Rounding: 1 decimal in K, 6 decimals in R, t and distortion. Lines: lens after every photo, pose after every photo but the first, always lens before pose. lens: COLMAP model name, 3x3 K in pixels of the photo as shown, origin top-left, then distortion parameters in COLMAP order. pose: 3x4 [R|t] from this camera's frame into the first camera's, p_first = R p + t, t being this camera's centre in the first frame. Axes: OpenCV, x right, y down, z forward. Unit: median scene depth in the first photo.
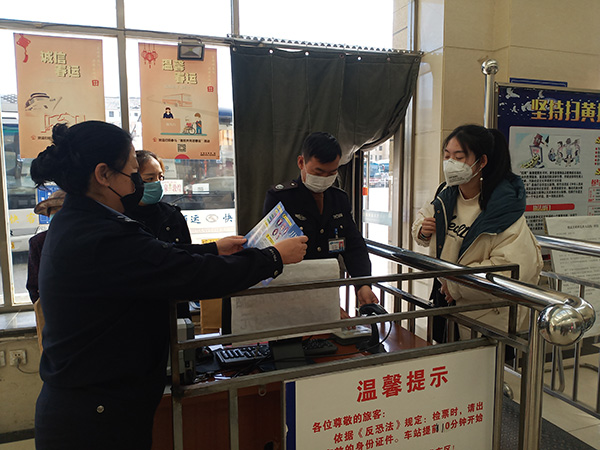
lens RADIAL K [[467.6, 0, 300.0], [0, 467.6, 225.0], [0, 0, 1]] dist [0.002045, -0.033103]
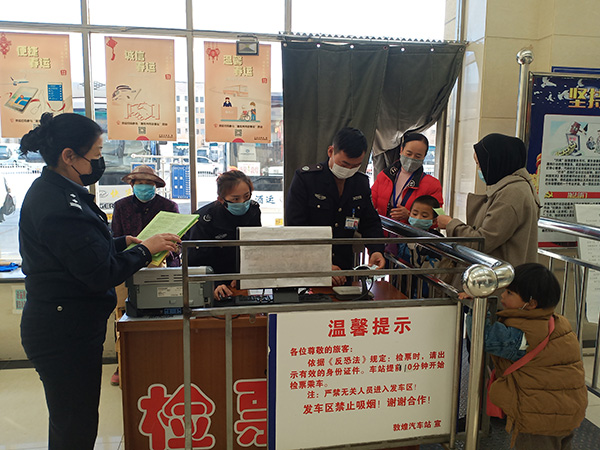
lens RADIAL K [[467.6, 0, 300.0], [0, 467.6, 225.0], [0, 0, 1]] dist [0.002045, -0.033103]
pose [[0.983006, 0.043896, -0.178249, 0.113560], [-0.038155, 0.998641, 0.035511, 0.015150], [0.179566, -0.028106, 0.983344, -0.110035]]
